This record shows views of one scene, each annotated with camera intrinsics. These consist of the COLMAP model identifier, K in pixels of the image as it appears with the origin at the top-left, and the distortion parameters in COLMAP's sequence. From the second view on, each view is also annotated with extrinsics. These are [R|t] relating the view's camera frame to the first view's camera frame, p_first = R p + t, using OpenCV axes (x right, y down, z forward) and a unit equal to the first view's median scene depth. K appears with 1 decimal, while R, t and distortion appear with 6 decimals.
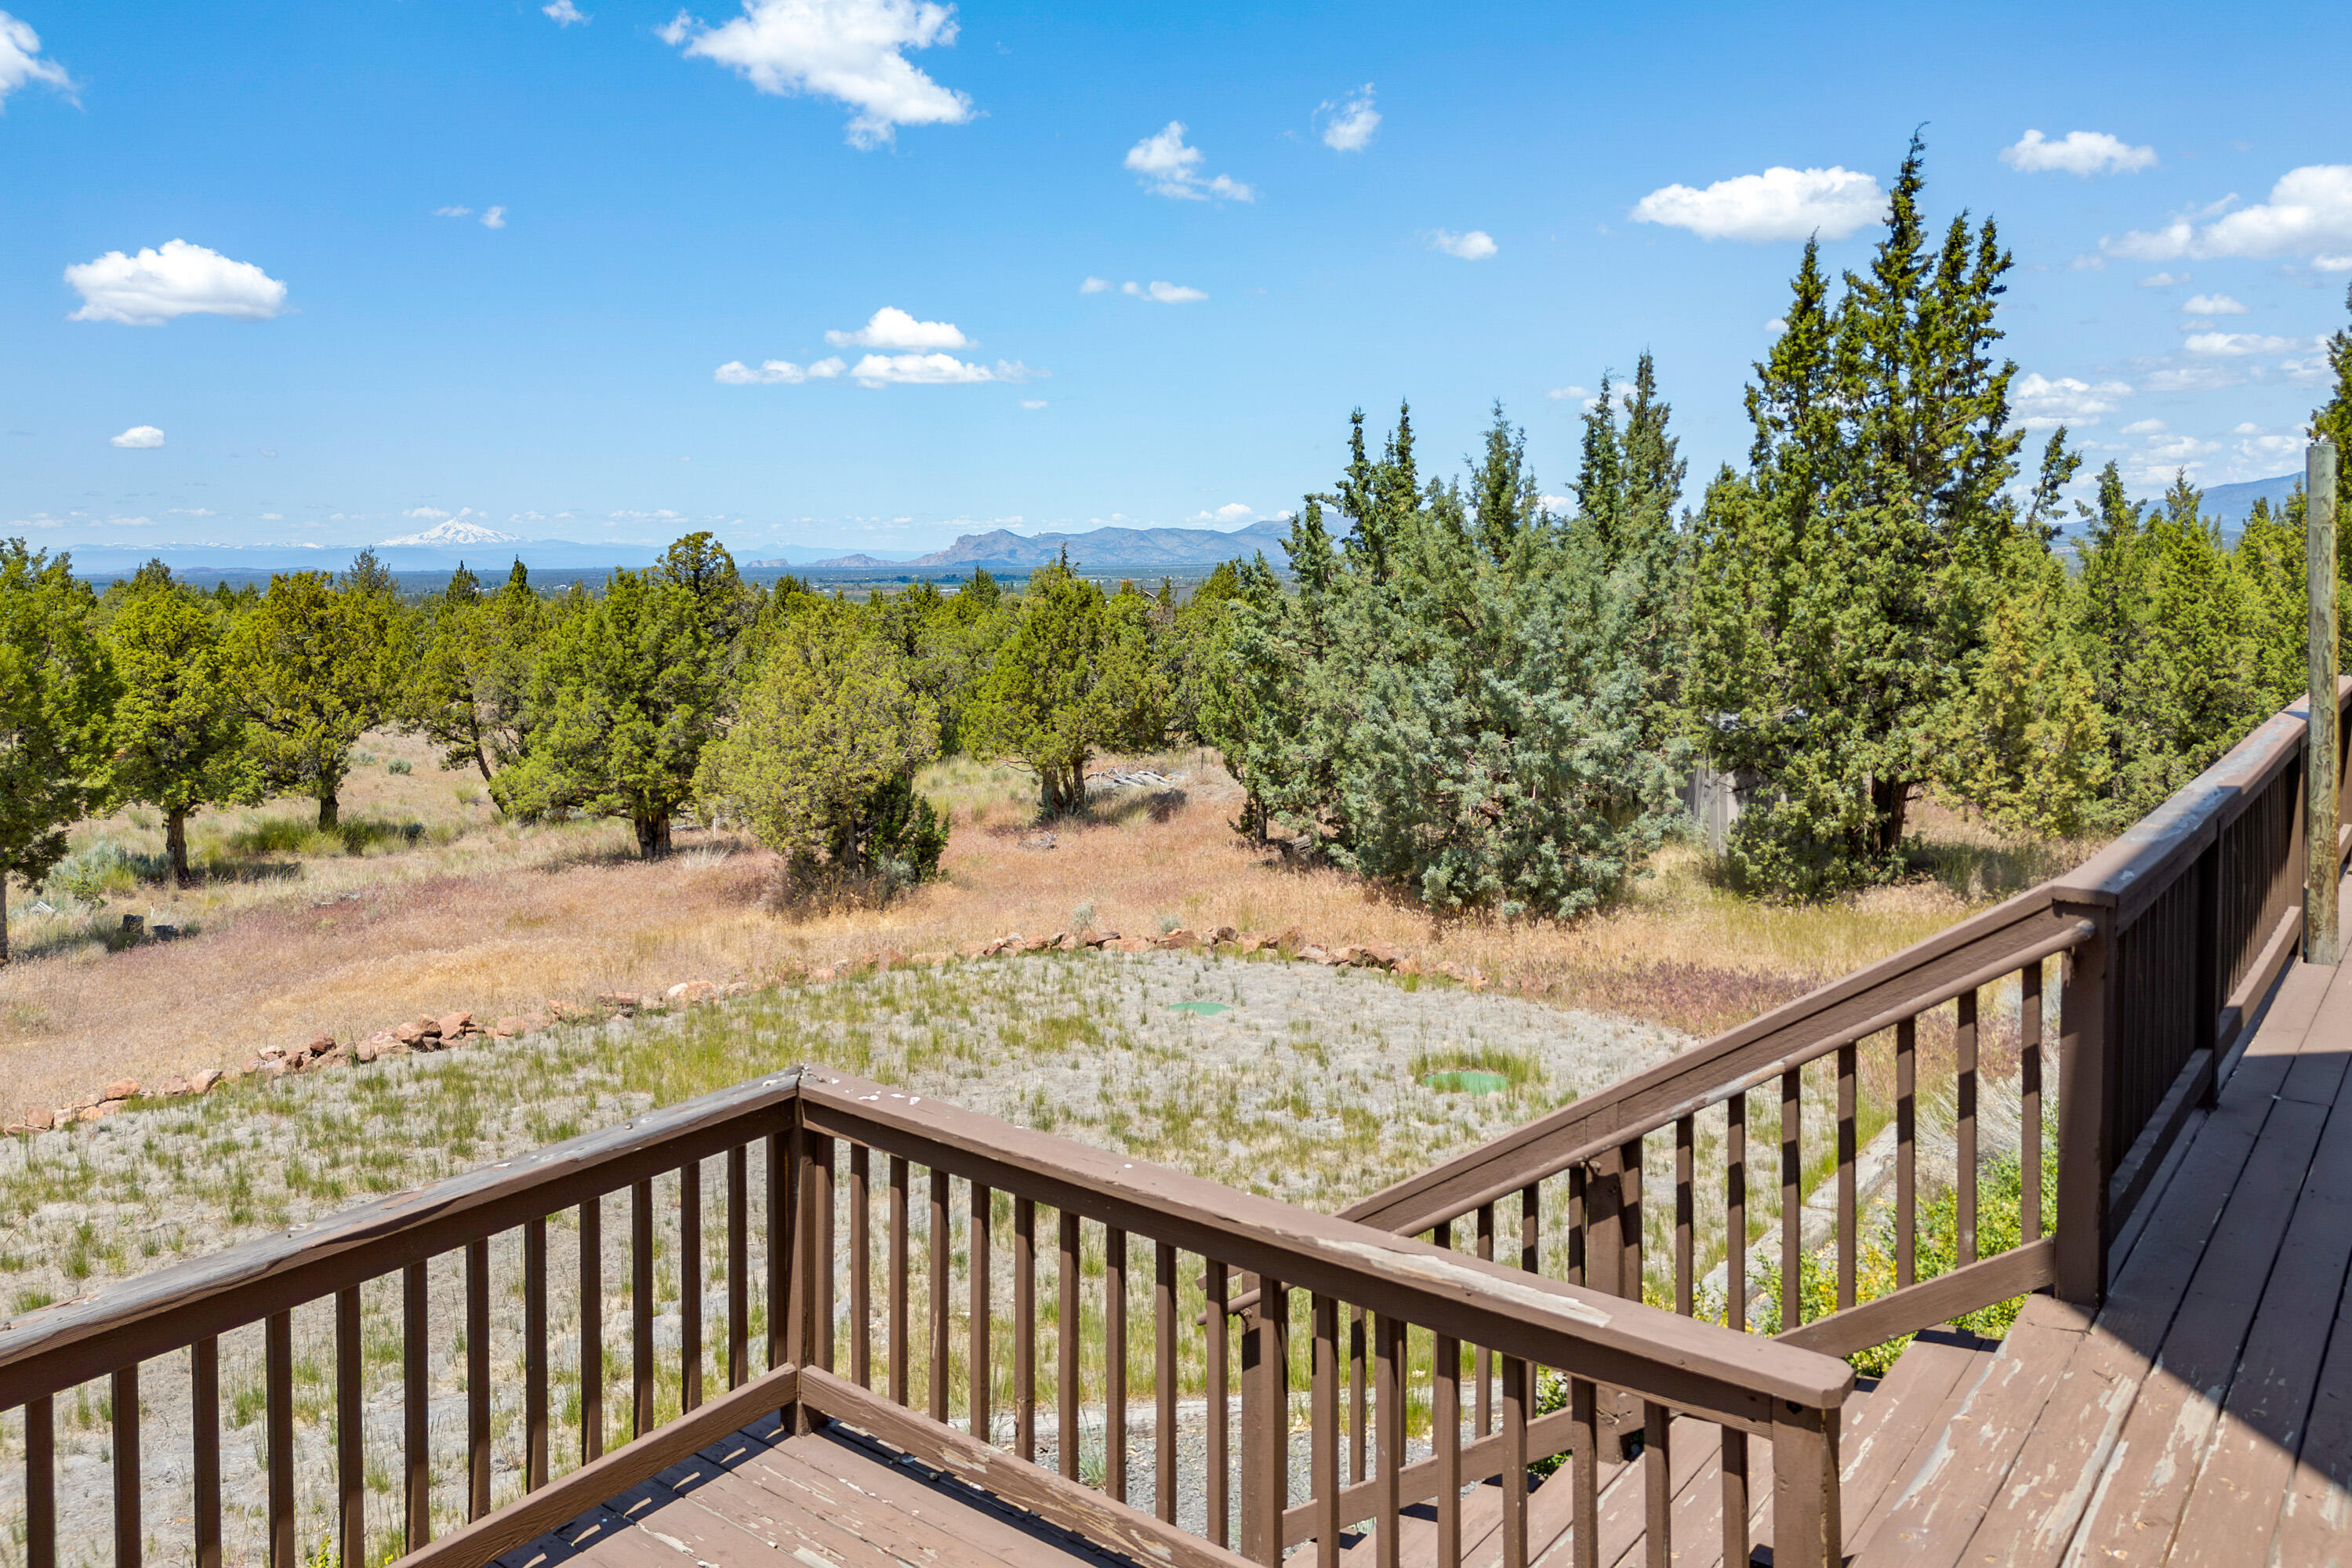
lens RADIAL K [[1759.2, 0, 1177.9], [0, 1759.2, 648.0], [0, 0, 1]] dist [0.026733, -0.001609]
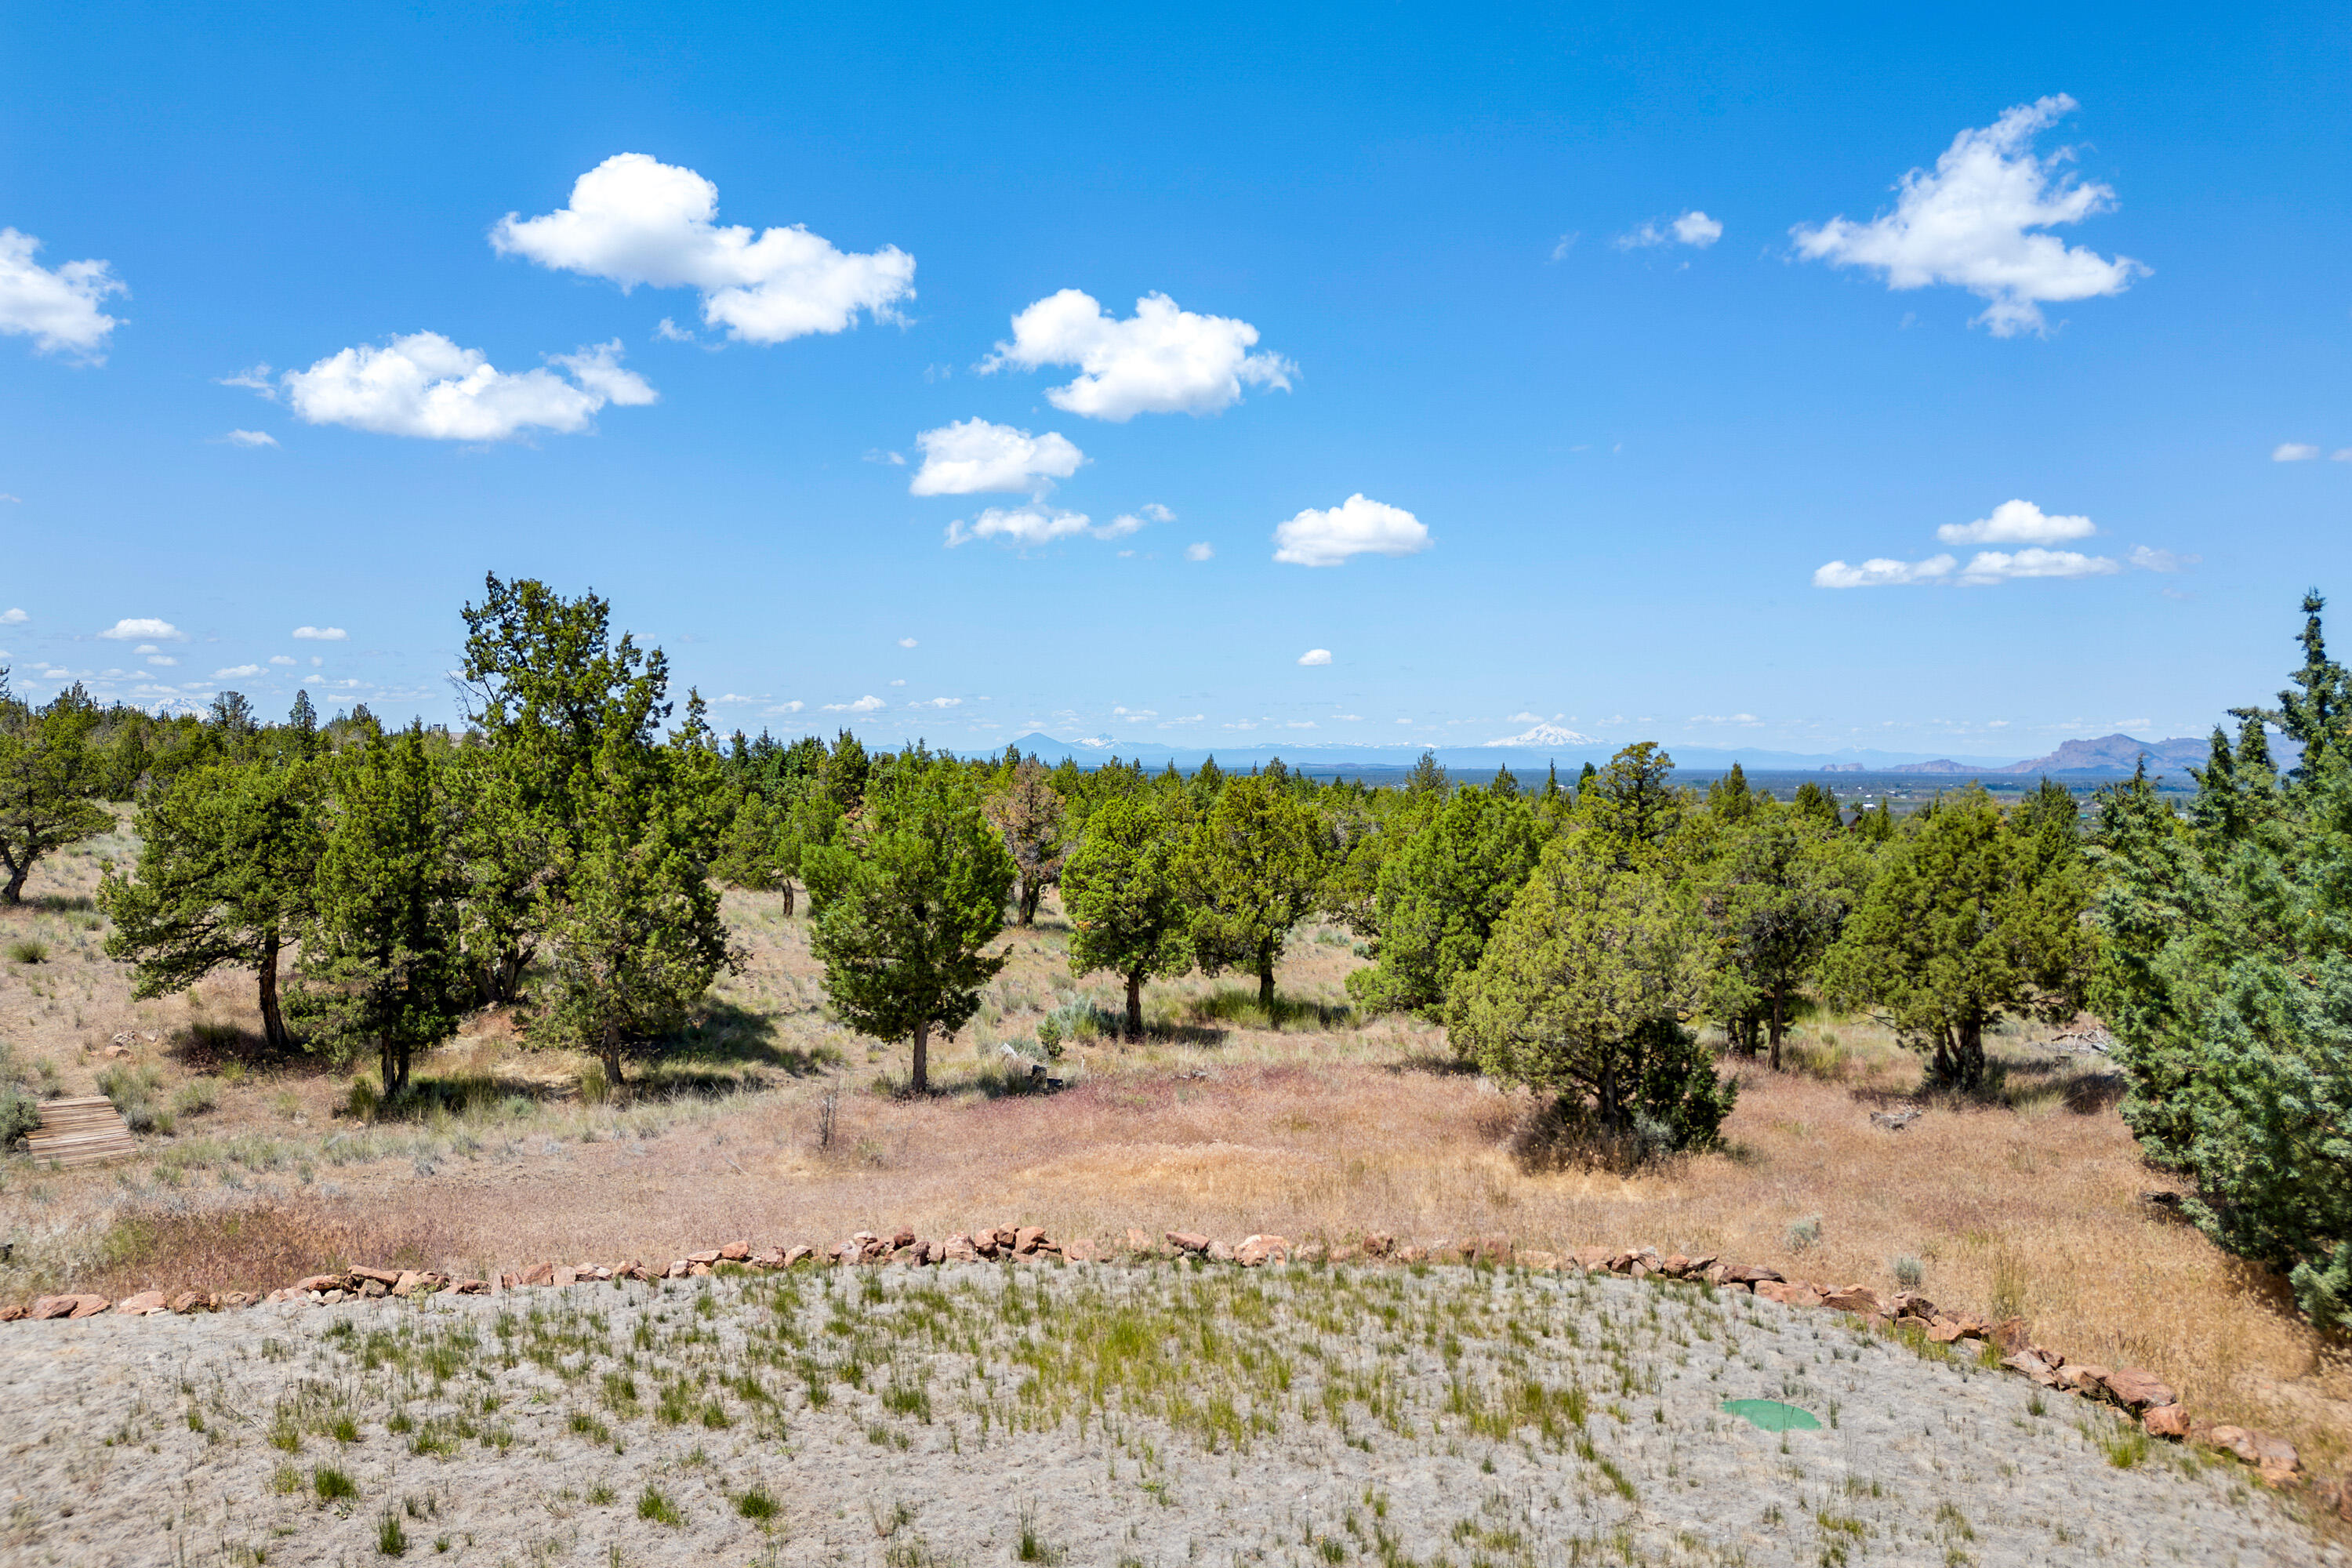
lens RADIAL K [[1626.6, 0, 1176.0], [0, 1626.6, 784.0], [0, 0, 1]] dist [0.085201, -0.091424]
pose [[0.798589, 0.025166, -0.601351, 0.110426], [-0.045496, 0.998791, -0.018620, -0.017932], [0.600155, 0.042229, 0.798768, 0.140463]]
